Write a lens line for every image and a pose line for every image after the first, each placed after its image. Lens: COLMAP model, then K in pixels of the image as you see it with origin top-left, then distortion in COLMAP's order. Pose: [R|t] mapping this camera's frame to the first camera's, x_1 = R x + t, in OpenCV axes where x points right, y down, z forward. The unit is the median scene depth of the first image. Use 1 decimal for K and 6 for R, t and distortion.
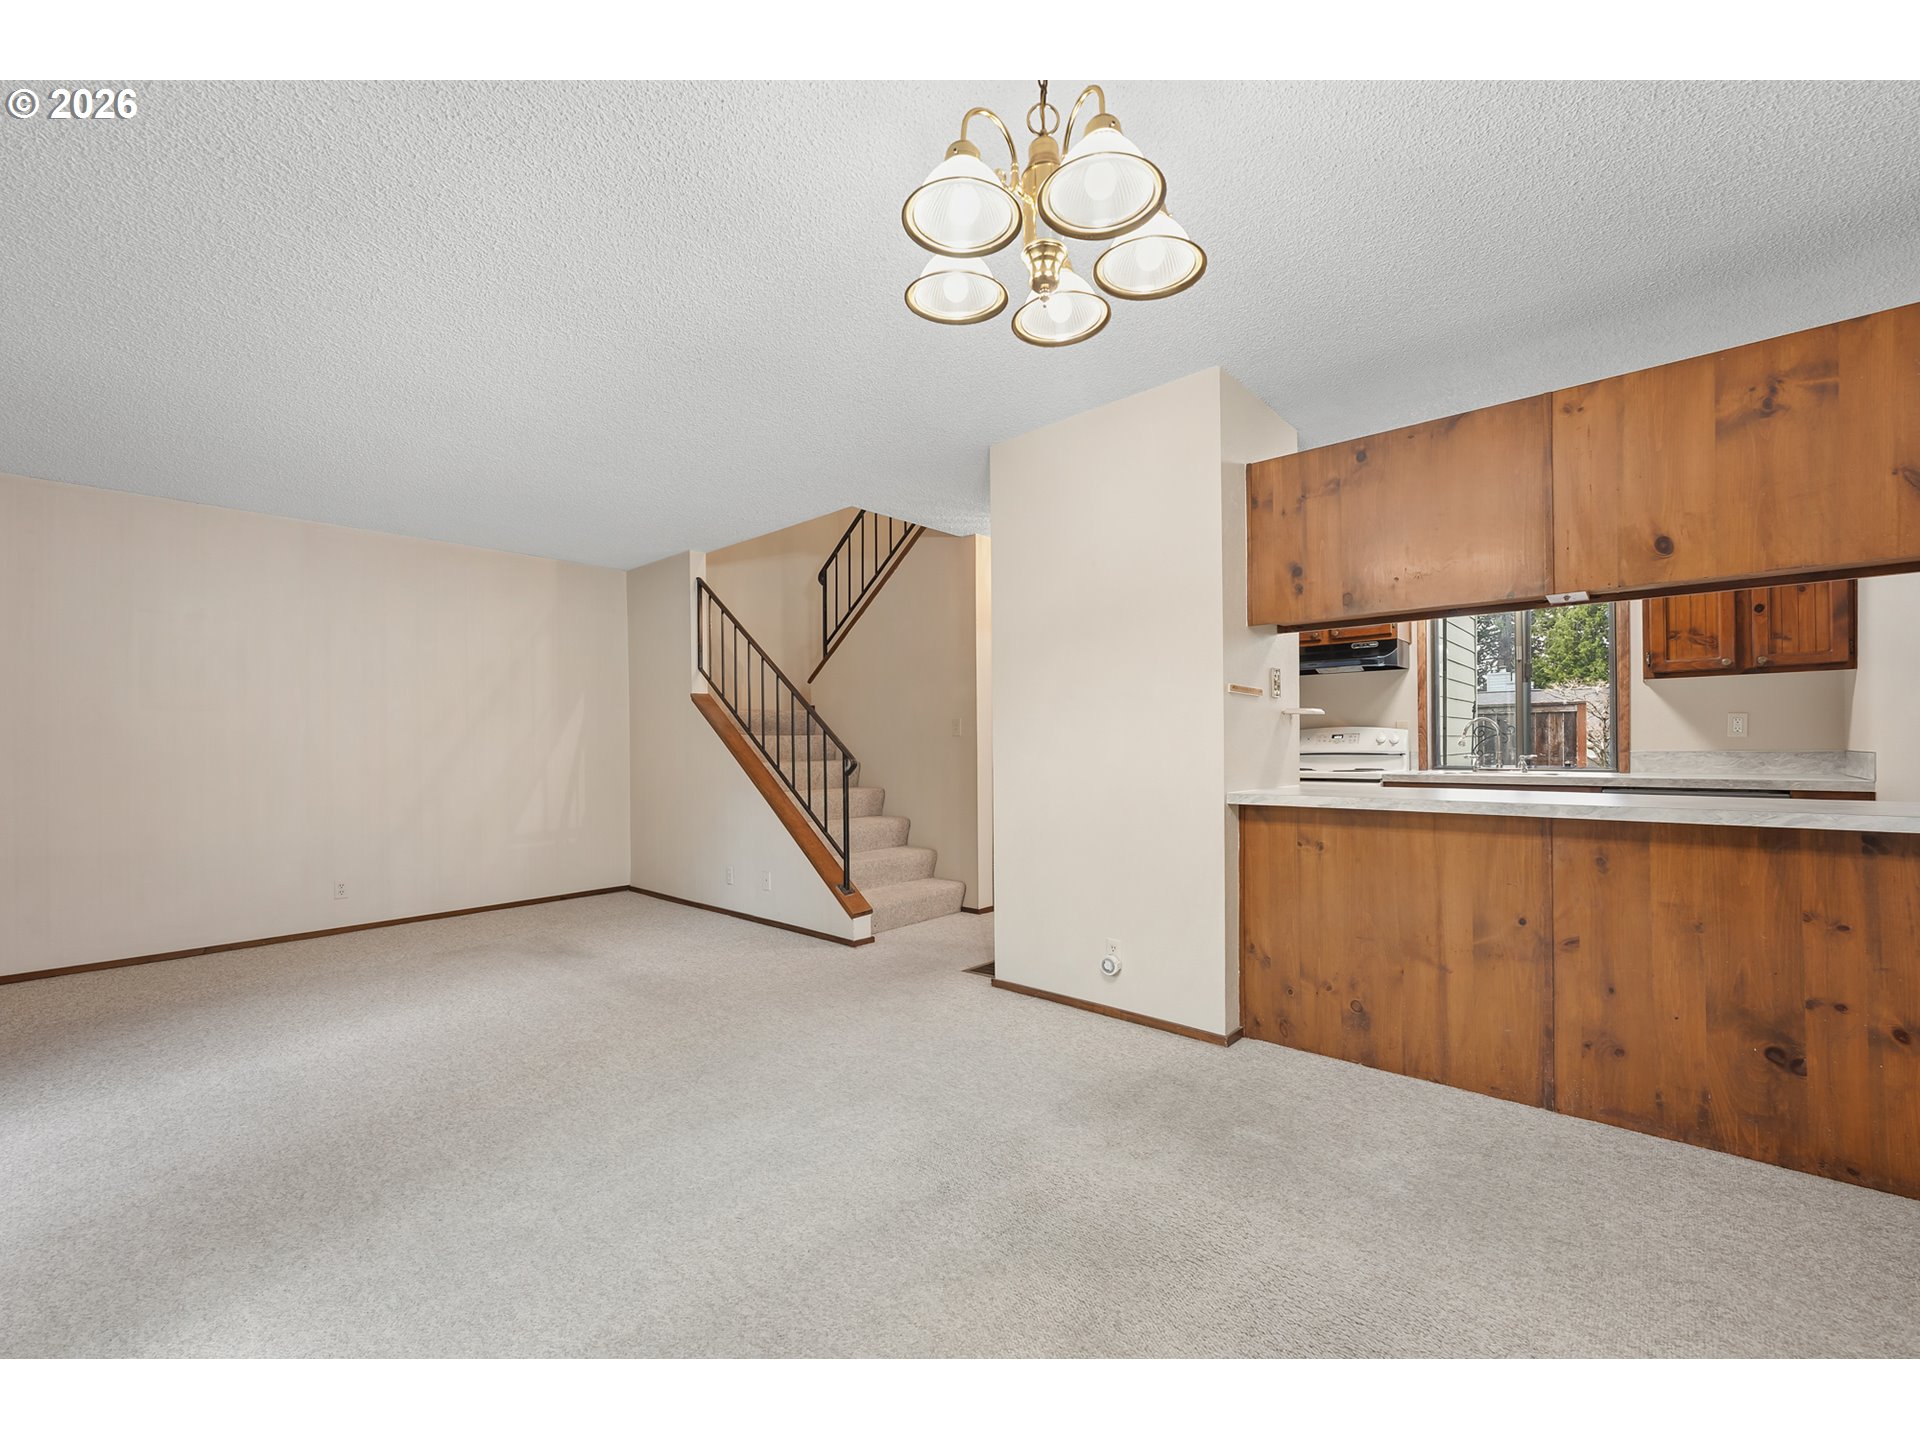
lens RADIAL K [[764.6, 0, 955.0], [0, 764.6, 716.6], [0, 0, 1]] dist [0.001408, 0.000100]
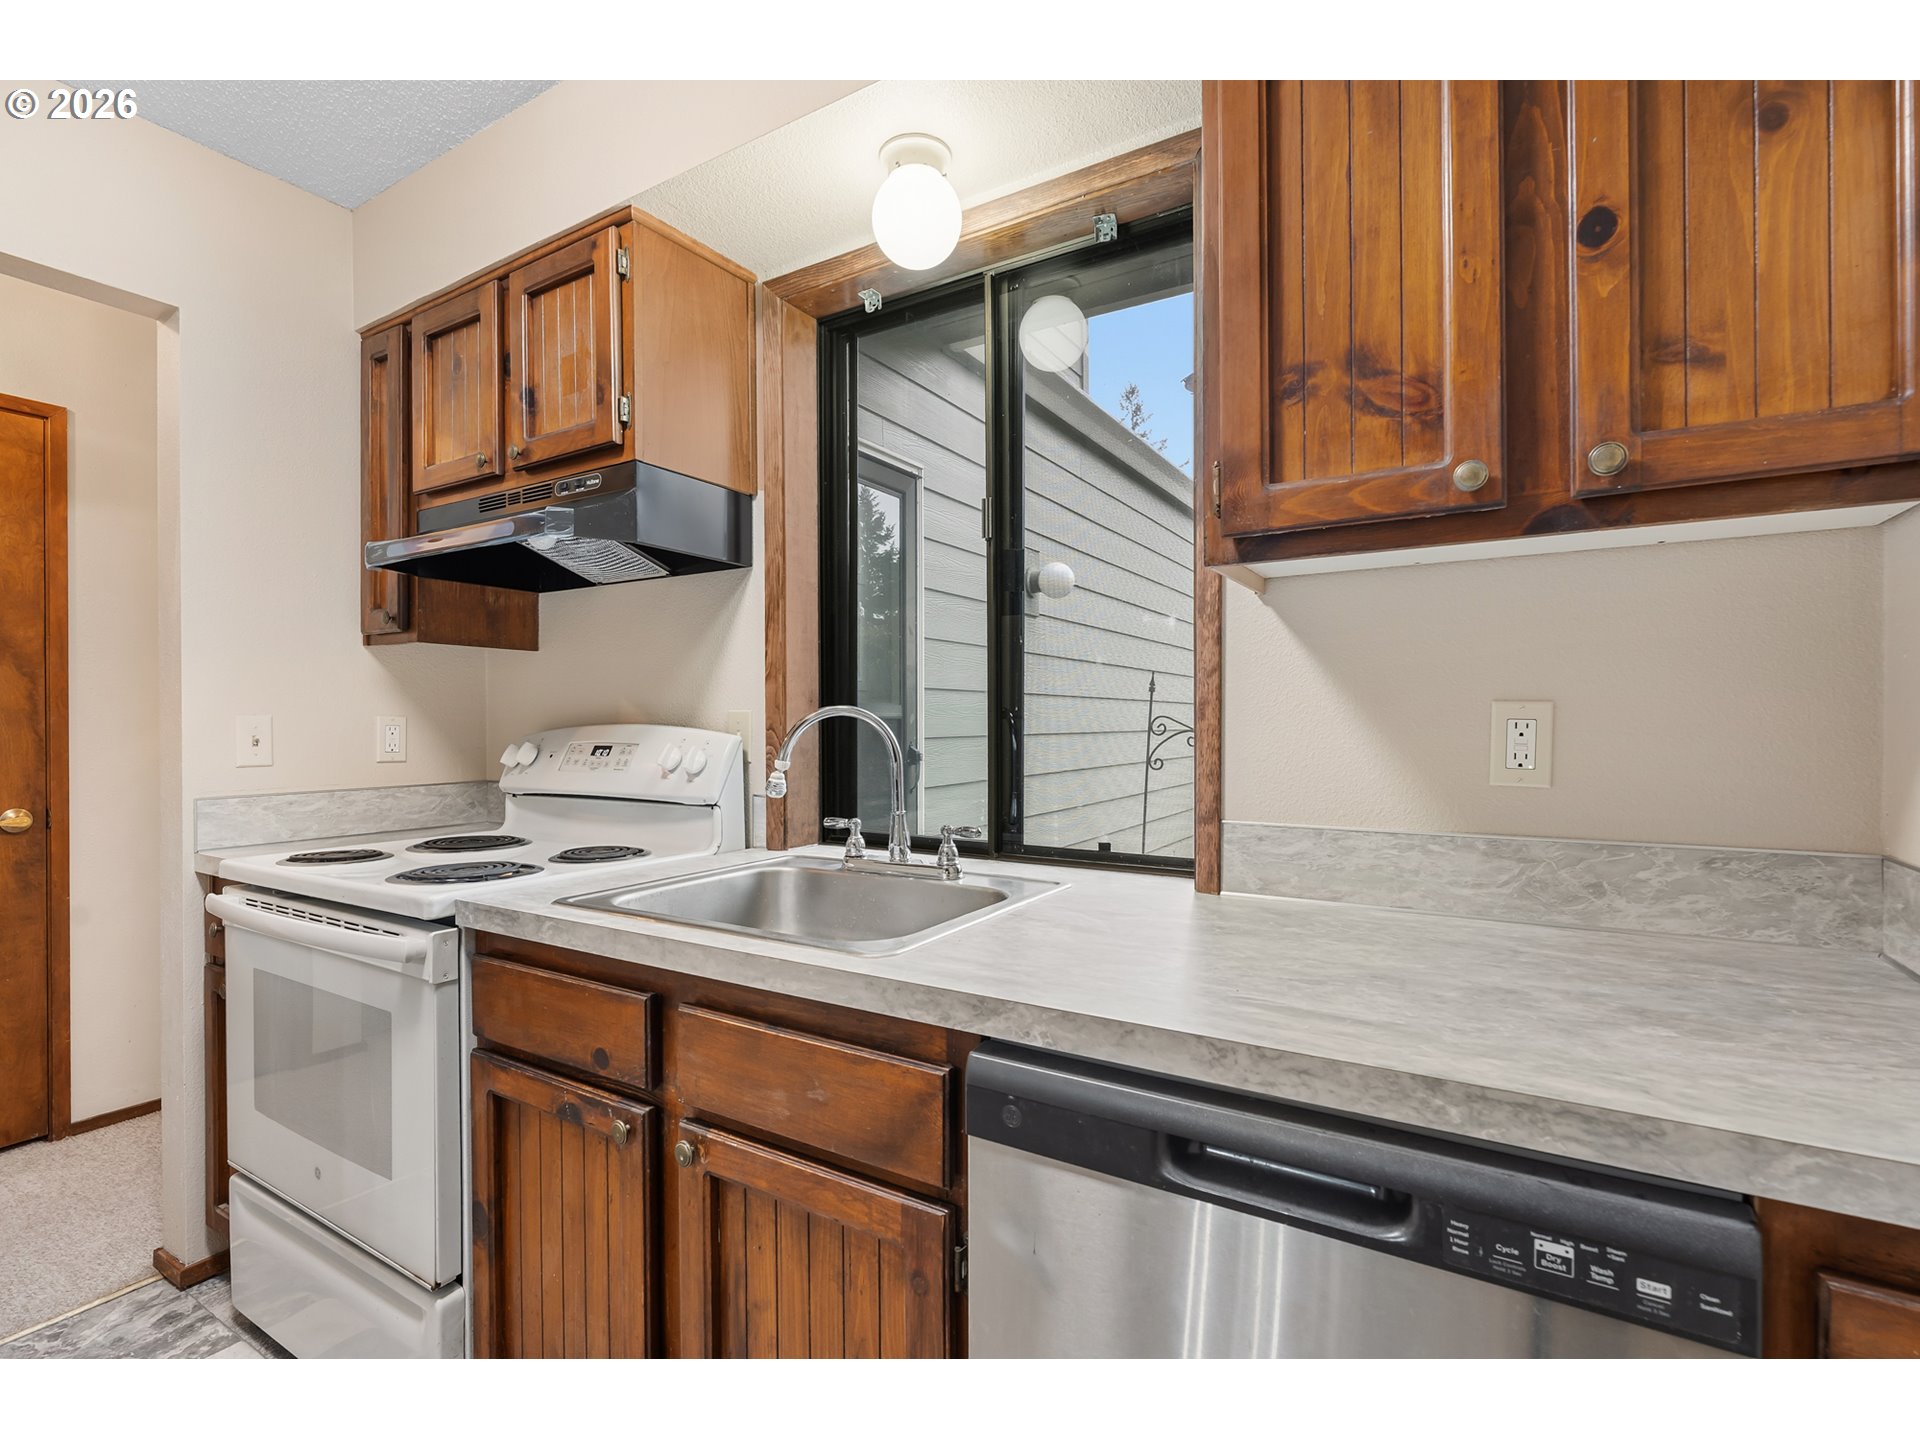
lens RADIAL K [[901.1, 0, 913.8], [0, 901.1, 692.7], [0, 0, 1]] dist [-0.003035, -0.000526]
pose [[0.986677, 0.009779, 0.162398, 0.791988], [-0.010885, 0.999923, 0.005918, -0.007861], [-0.162327, -0.007607, 0.986708, 0.753423]]
